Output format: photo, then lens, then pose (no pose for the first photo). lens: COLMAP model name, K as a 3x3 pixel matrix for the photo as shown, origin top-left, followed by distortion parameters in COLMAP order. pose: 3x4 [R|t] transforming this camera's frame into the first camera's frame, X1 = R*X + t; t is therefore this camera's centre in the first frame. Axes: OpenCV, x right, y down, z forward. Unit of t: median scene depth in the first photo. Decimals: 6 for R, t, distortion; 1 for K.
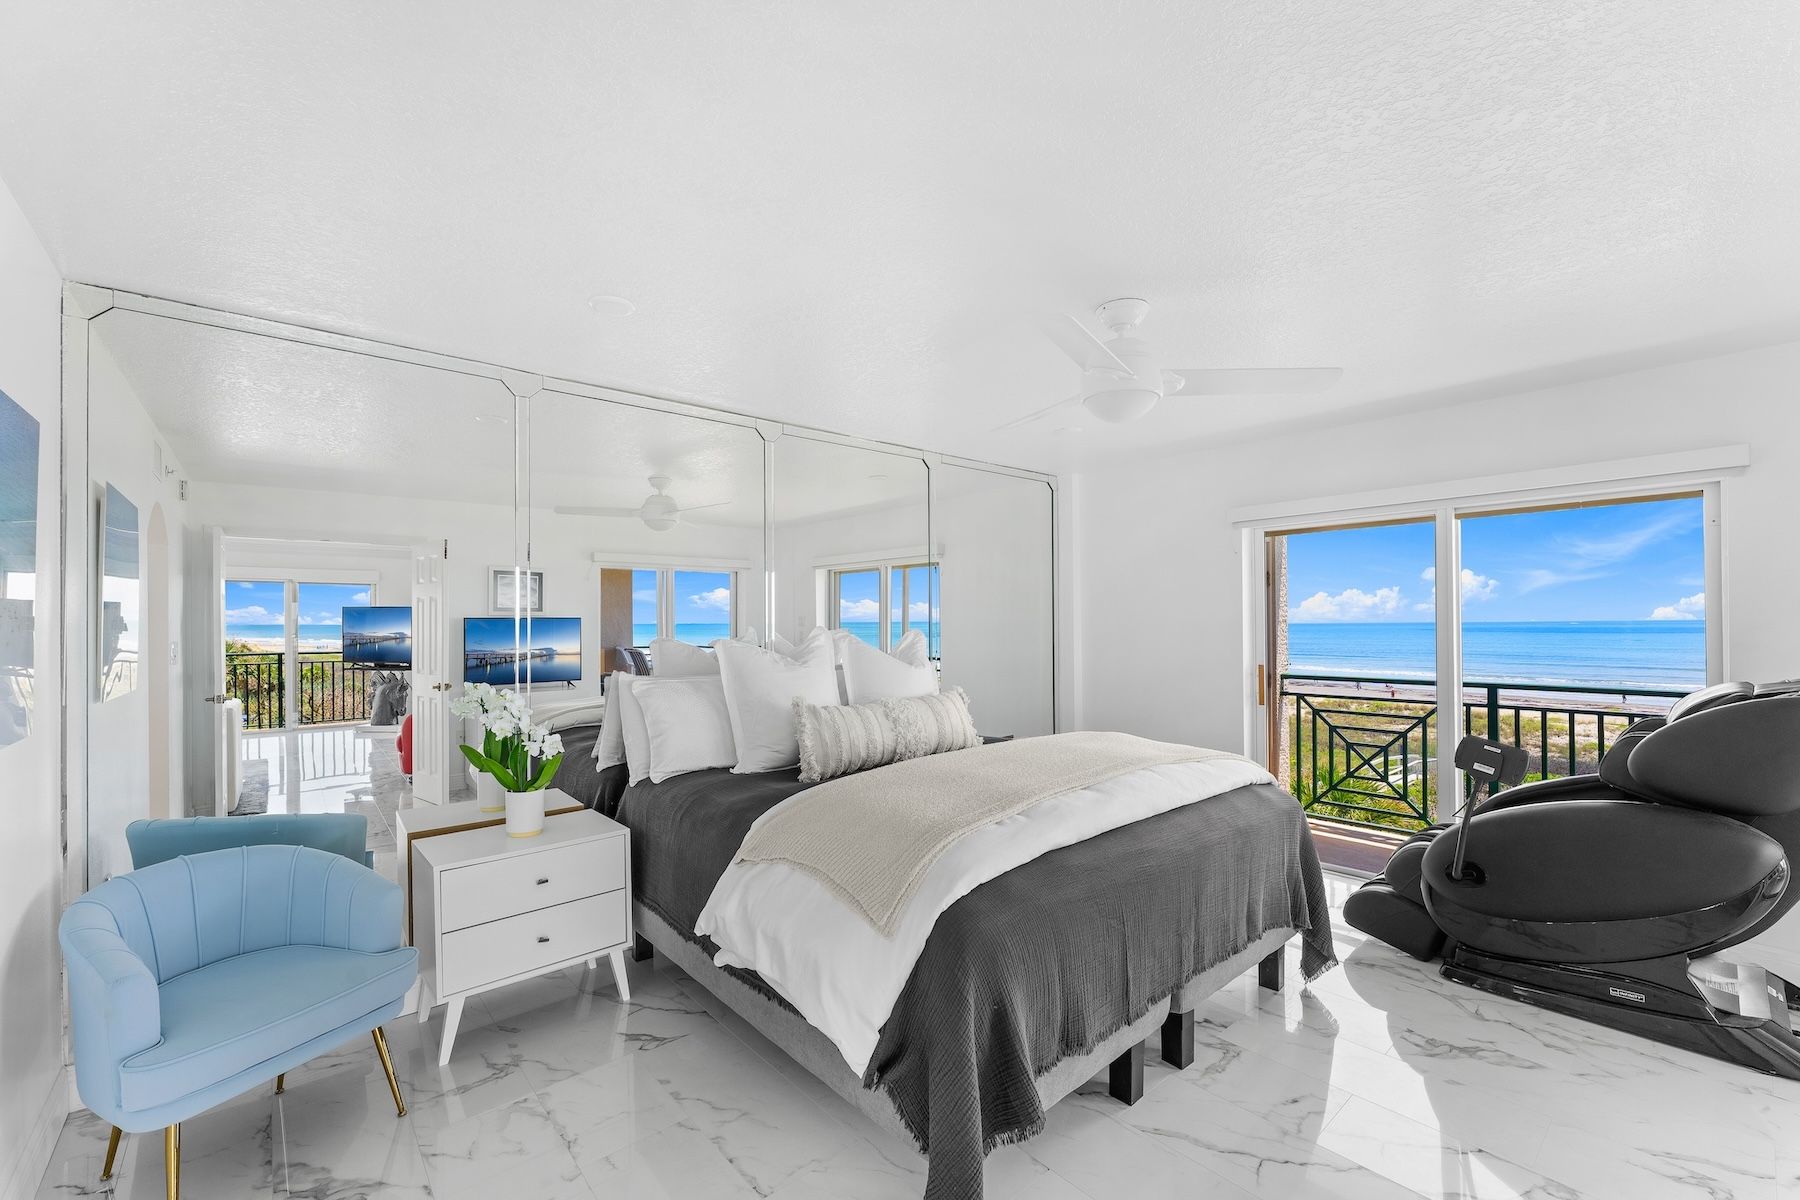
lens RADIAL K [[721.4, 0, 898.2], [0, 721.4, 590.9], [0, 0, 1]] dist [0.000655, -0.000232]
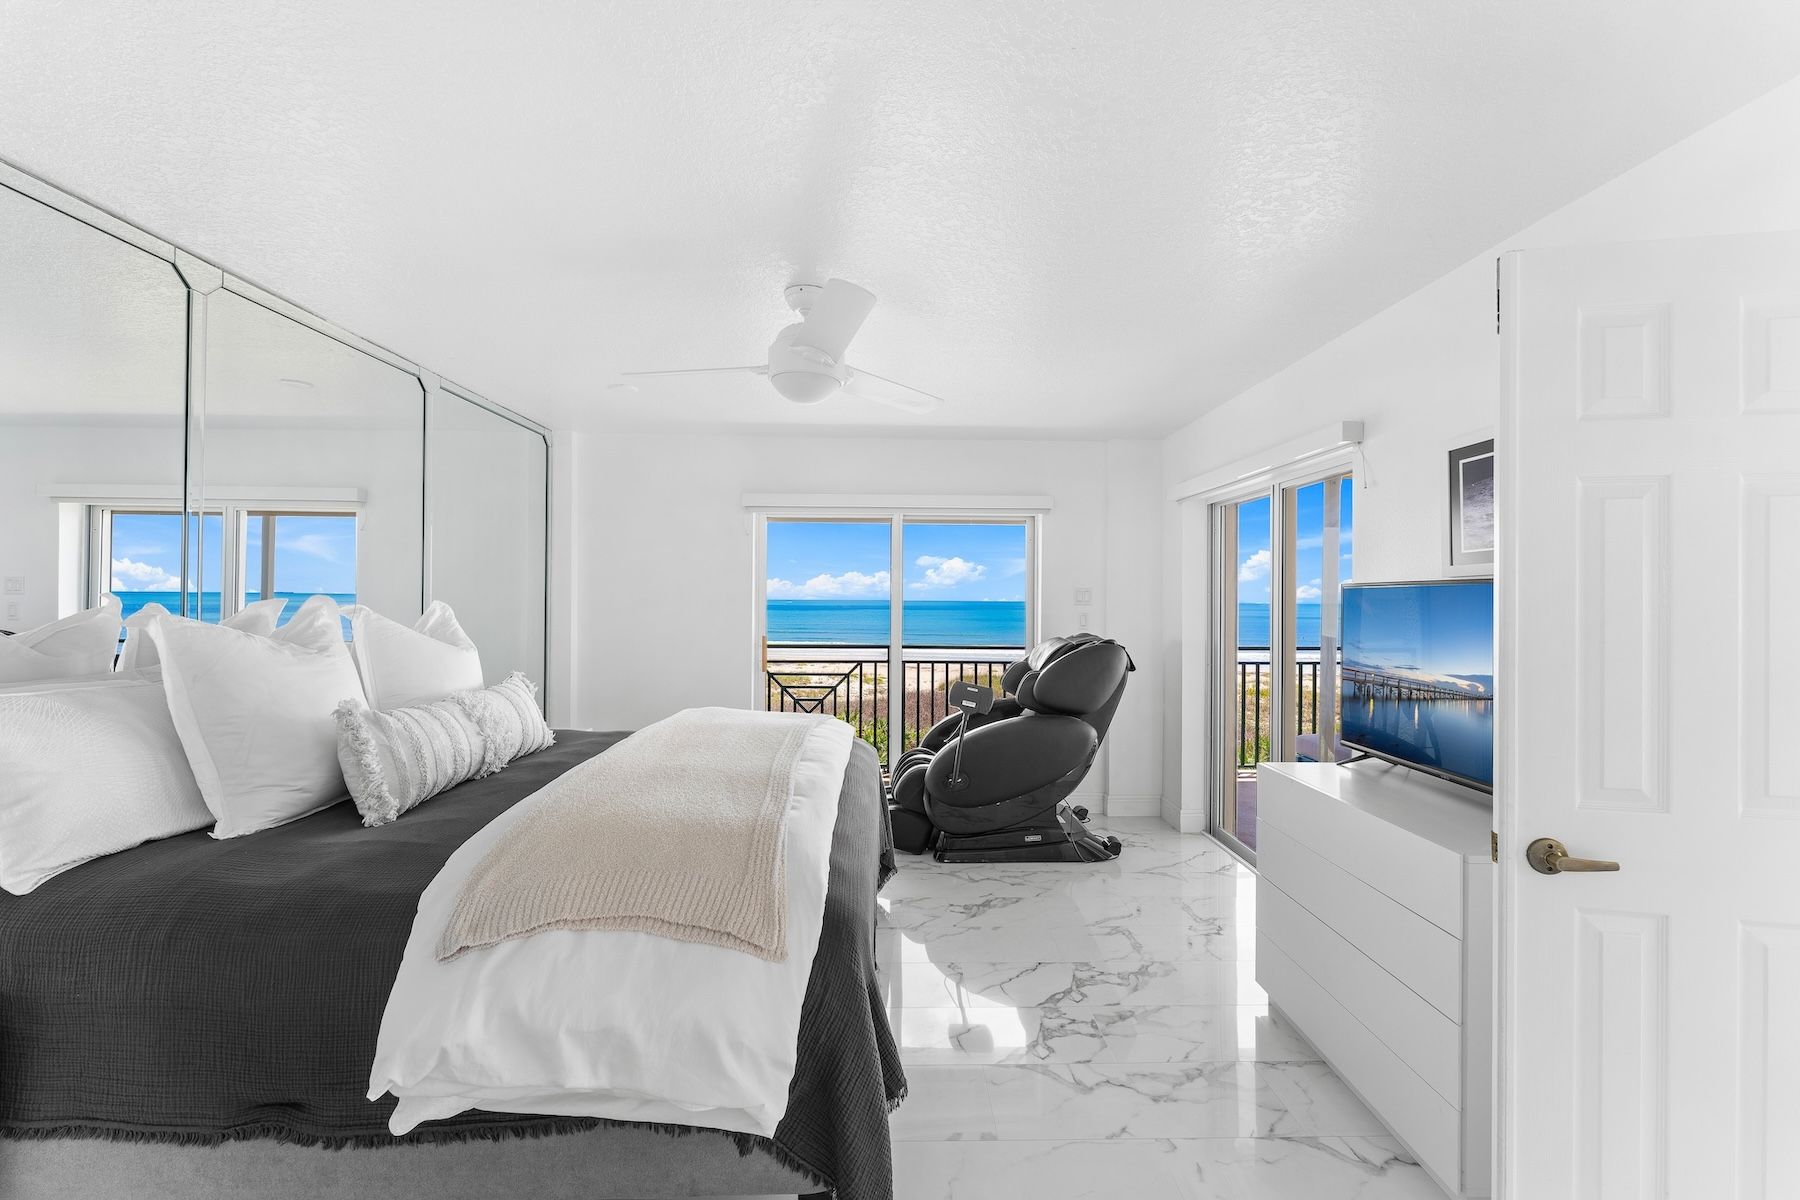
lens RADIAL K [[710.4, 0, 899.6], [0, 710.4, 572.8], [0, 0, 1]] dist [0.000879, -0.000114]
pose [[0.643478, 0.041158, 0.764358, -0.319082], [-0.046184, 0.998822, -0.014903, 0.017155], [-0.764070, -0.025711, 0.644620, 0.202775]]
